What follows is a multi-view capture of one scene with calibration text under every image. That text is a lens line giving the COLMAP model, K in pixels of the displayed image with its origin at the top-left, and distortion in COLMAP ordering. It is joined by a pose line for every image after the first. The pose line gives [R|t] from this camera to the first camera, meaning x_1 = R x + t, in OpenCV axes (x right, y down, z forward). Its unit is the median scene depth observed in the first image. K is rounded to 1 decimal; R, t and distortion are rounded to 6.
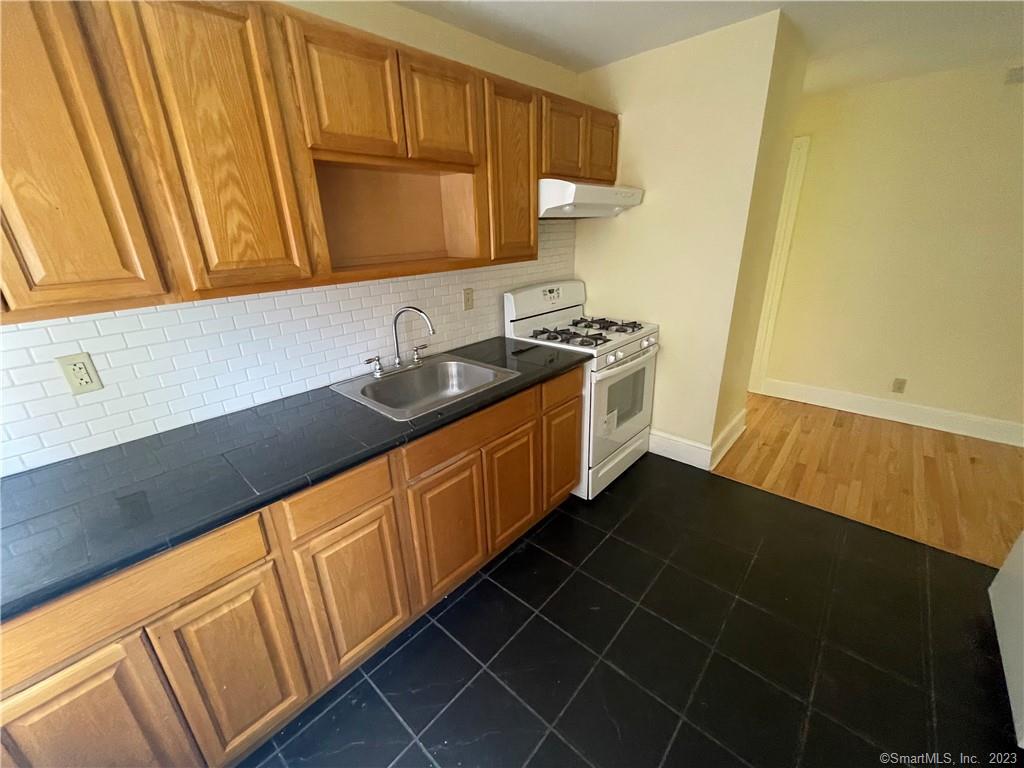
lens RADIAL K [[415.0, 0, 509.4], [0, 415.0, 387.6], [0, 0, 1]] dist [0.000785, 0.000003]
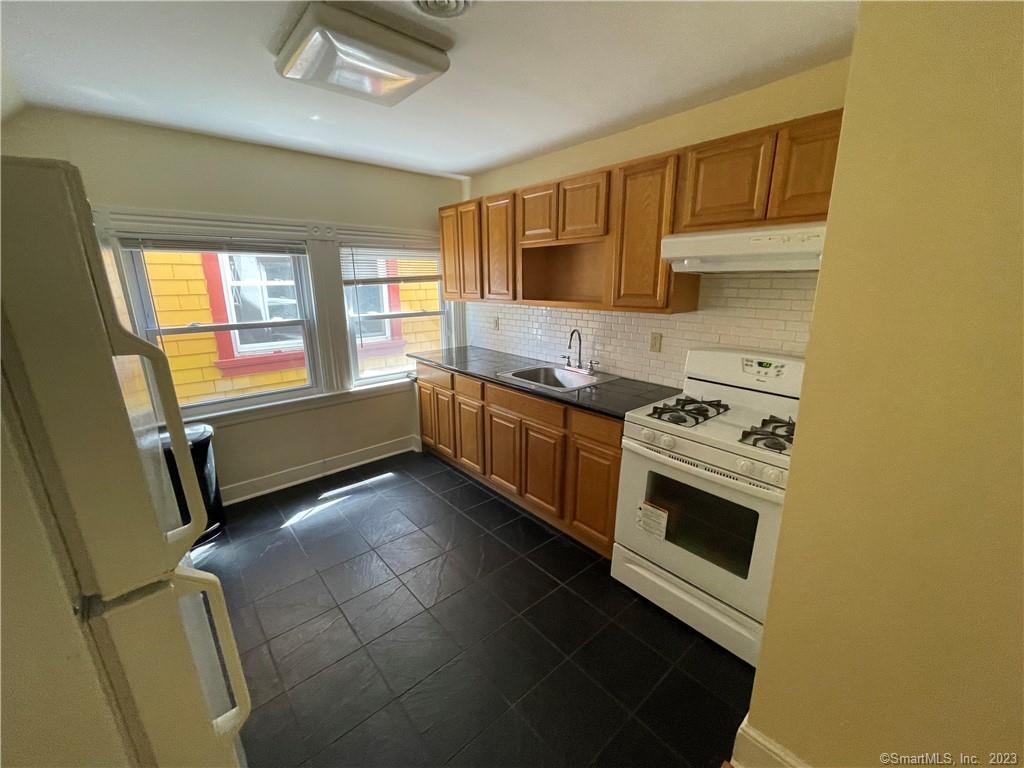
lens RADIAL K [[415.0, 0, 508.7], [0, 415.0, 388.6], [0, 0, 1]] dist [0.000785, 0.000003]
pose [[-0.129321, 0.288080, -0.948834, 0.990315], [-0.345198, 0.883937, 0.315425, -0.304743], [0.929578, 0.368327, -0.014867, 0.672542]]
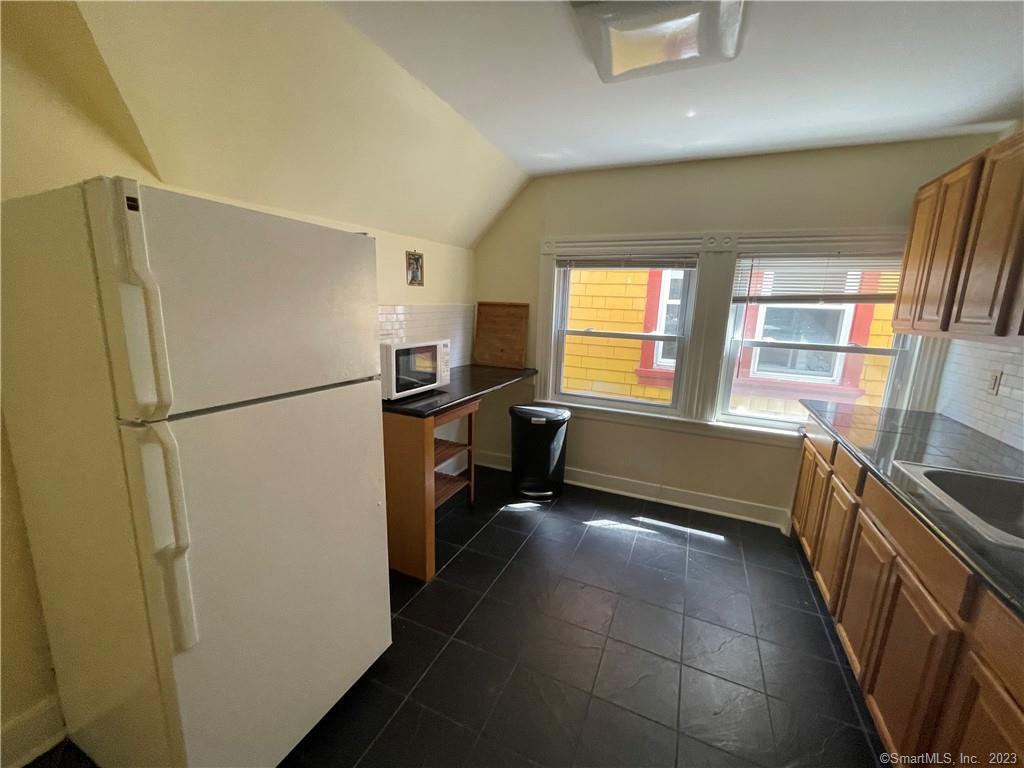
lens RADIAL K [[415.0, 0, 513.0], [0, 415.0, 387.6], [0, 0, 1]] dist [0.000785, 0.000003]
pose [[-0.954765, 0.061380, -0.290957, 0.611864], [-0.108199, 0.839682, 0.532191, -0.342026], [0.276978, 0.539598, -0.795058, 0.911074]]
